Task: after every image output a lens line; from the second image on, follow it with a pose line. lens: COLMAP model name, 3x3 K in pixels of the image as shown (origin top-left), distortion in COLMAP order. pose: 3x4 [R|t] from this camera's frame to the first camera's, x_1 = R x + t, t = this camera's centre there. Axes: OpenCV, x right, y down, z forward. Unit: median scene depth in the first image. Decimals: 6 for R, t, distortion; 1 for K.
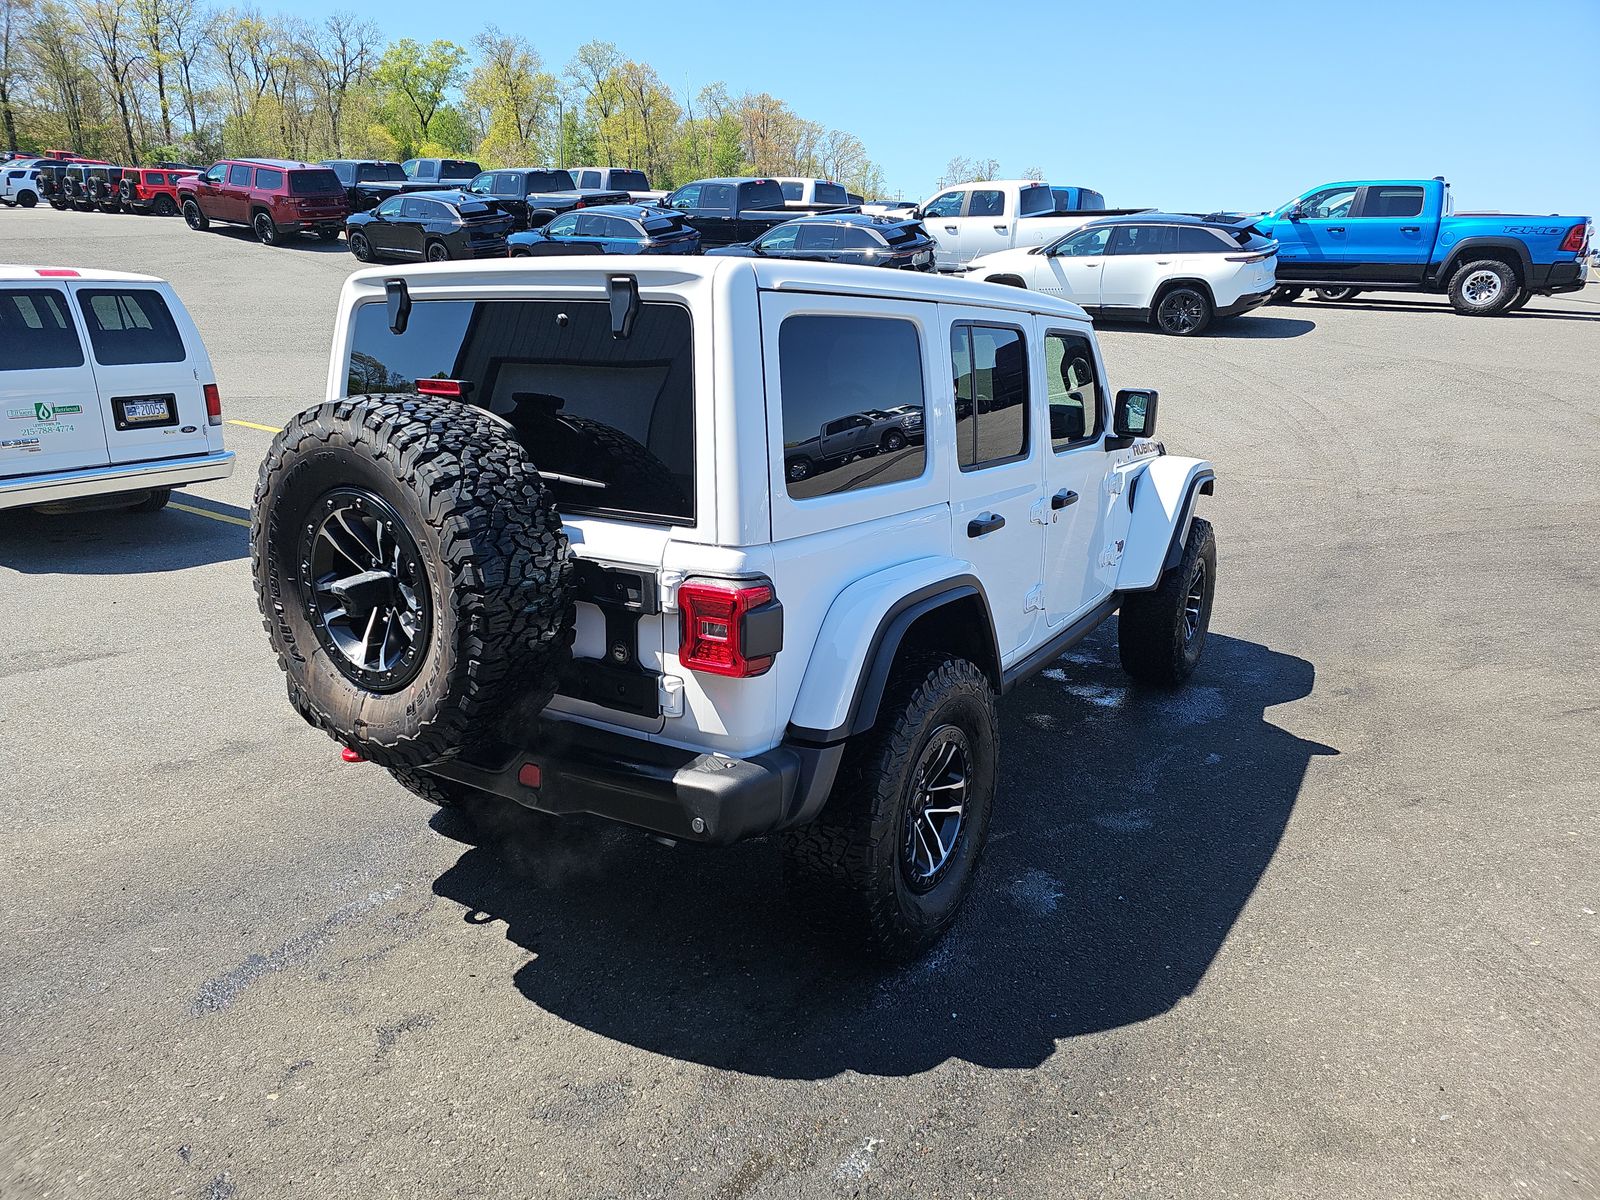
lens RADIAL K [[1053.3, 0, 821.9], [0, 1053.3, 595.7], [0, 0, 1]] dist [0.056813, -0.056059]
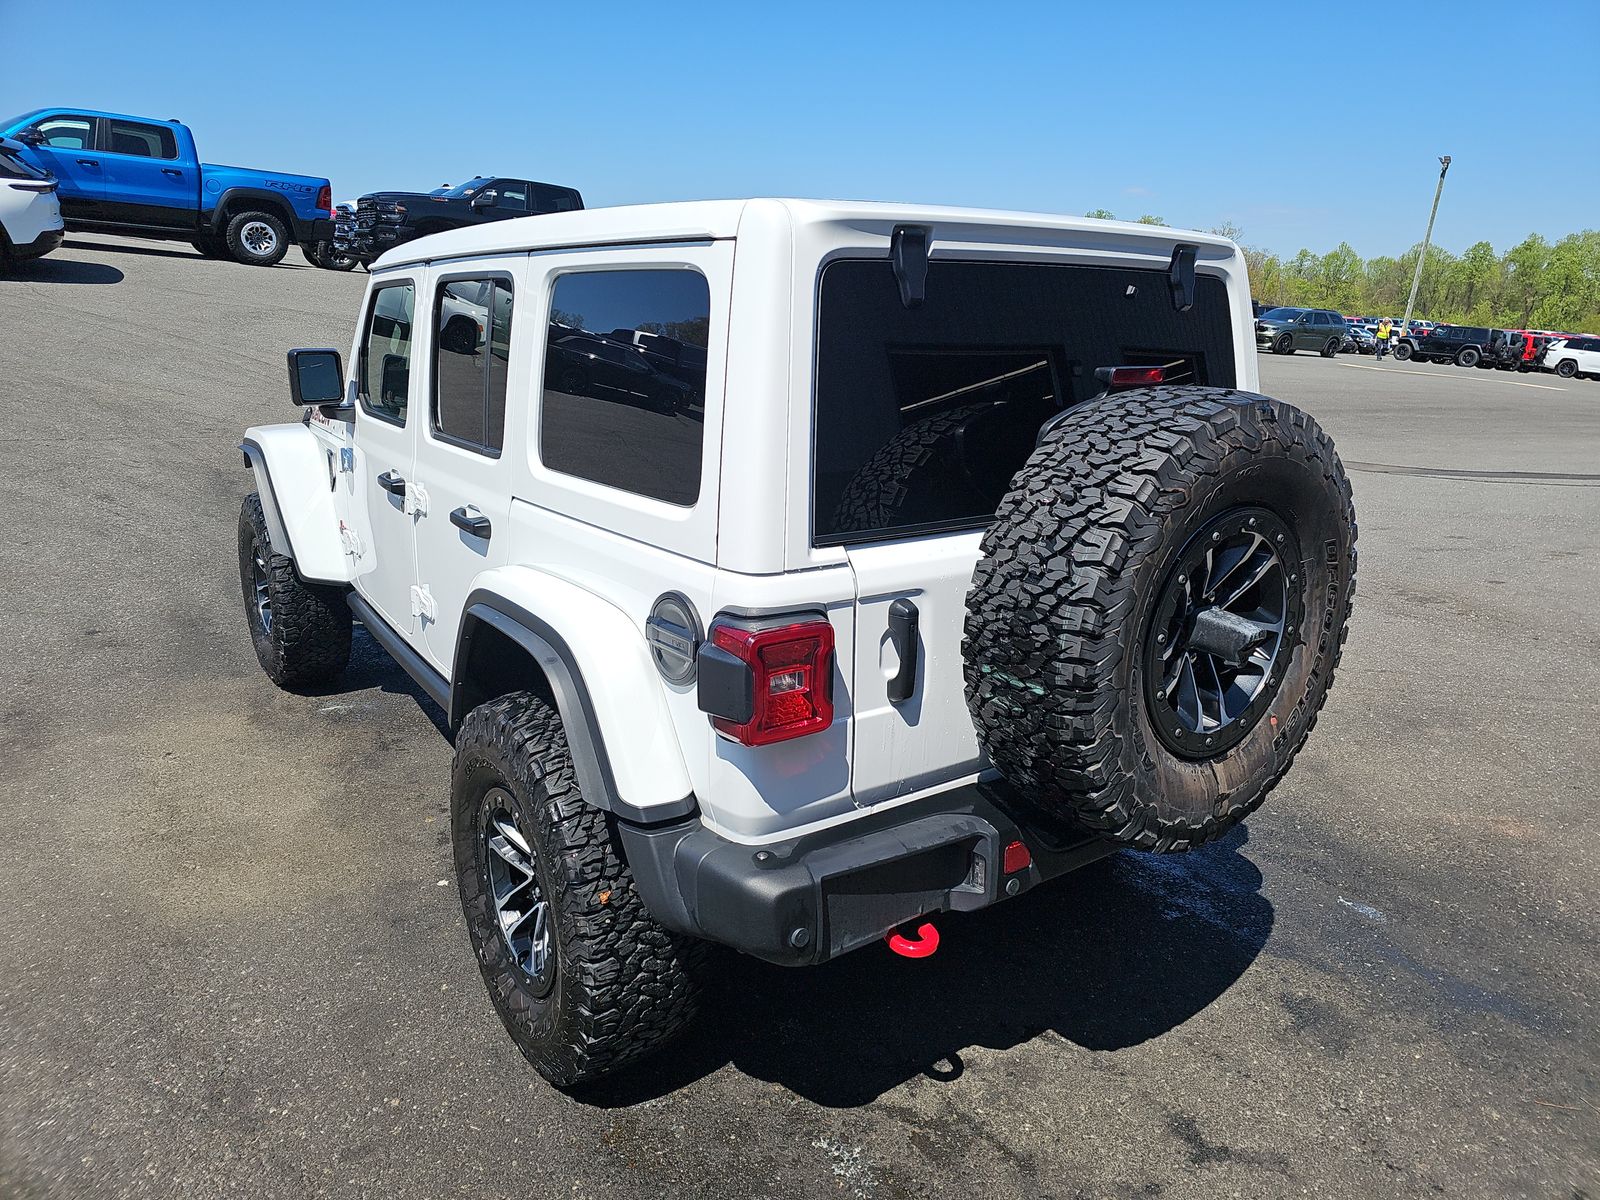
lens RADIAL K [[1036.0, 0, 808.3], [0, 1036.0, 567.3], [0, 0, 1]] dist [0.092593, -0.078055]
pose [[0.373928, -0.229481, 0.898619, -0.631253], [0.206551, 0.965177, 0.160529, -0.123795], [-0.904165, 0.125584, 0.408306, 0.483135]]
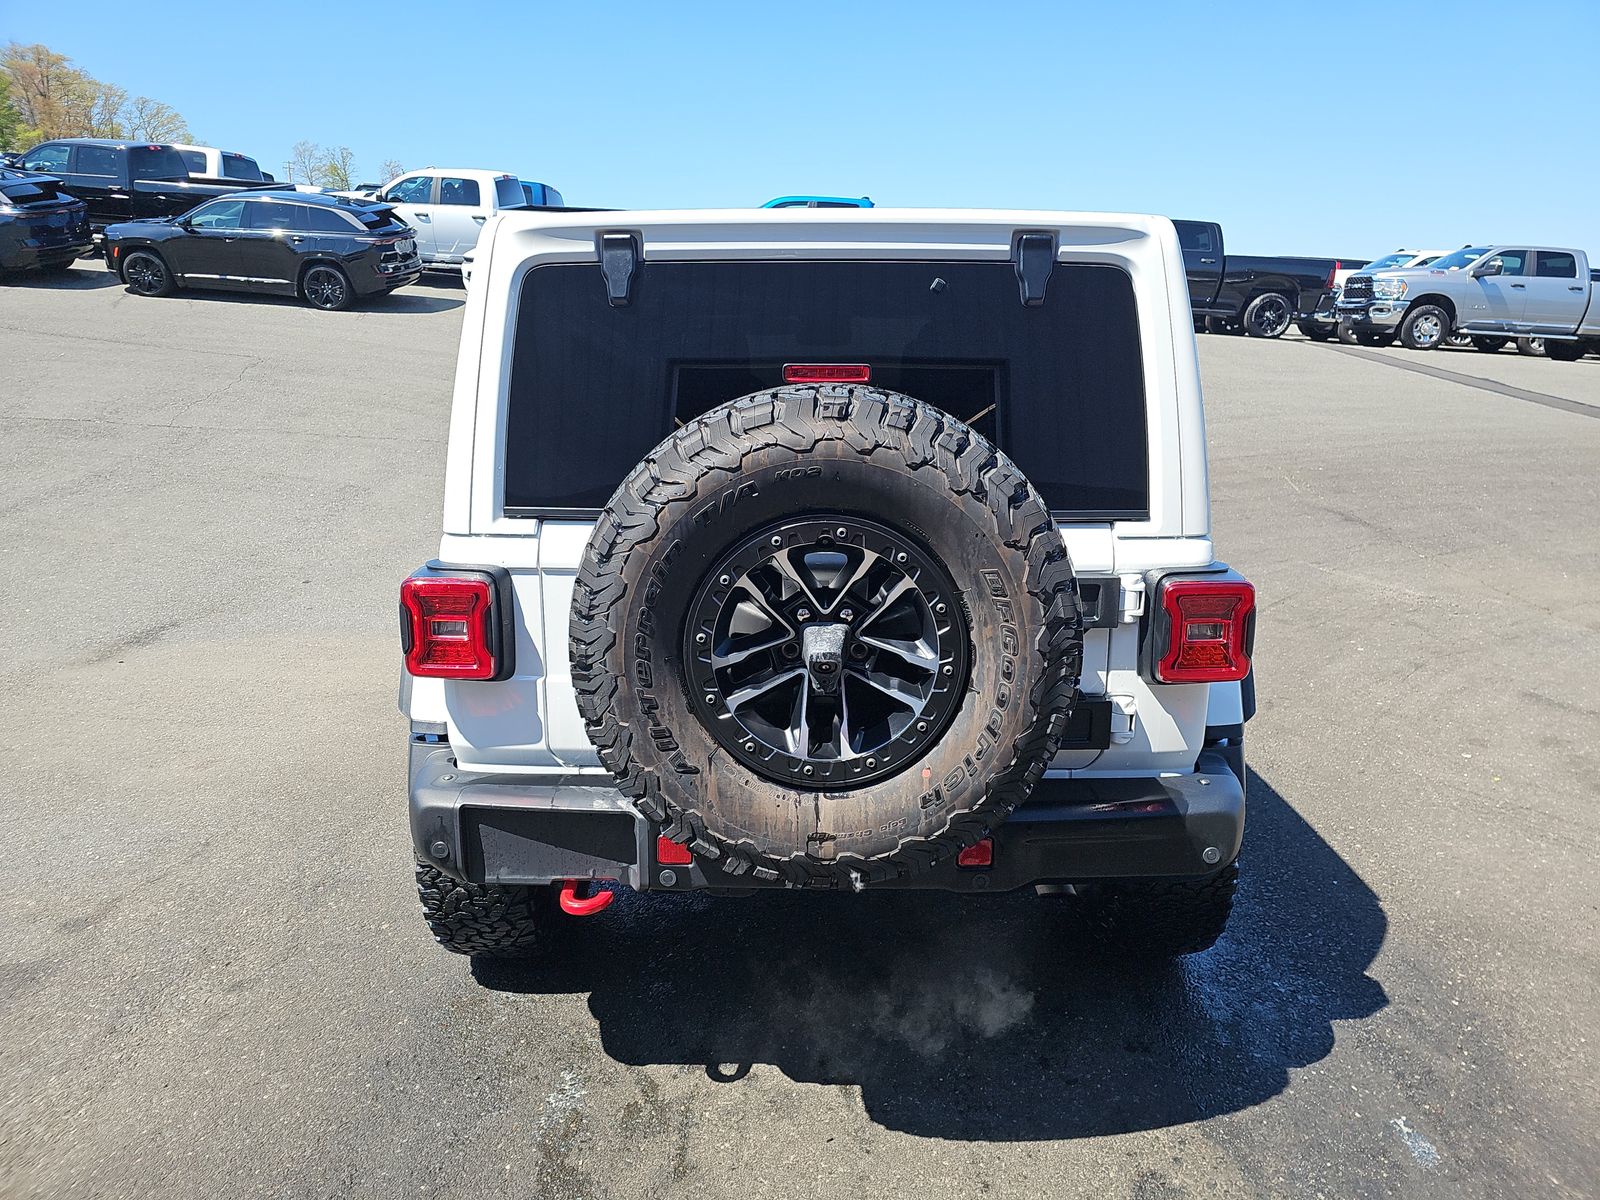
lens RADIAL K [[1036.0, 0, 808.3], [0, 1036.0, 567.3], [0, 0, 1]] dist [0.092593, -0.078055]
pose [[0.854426, -0.121995, 0.505048, -0.401168], [0.132706, 0.991044, 0.014880, -0.038252], [-0.502339, 0.054309, 0.862963, 0.197490]]
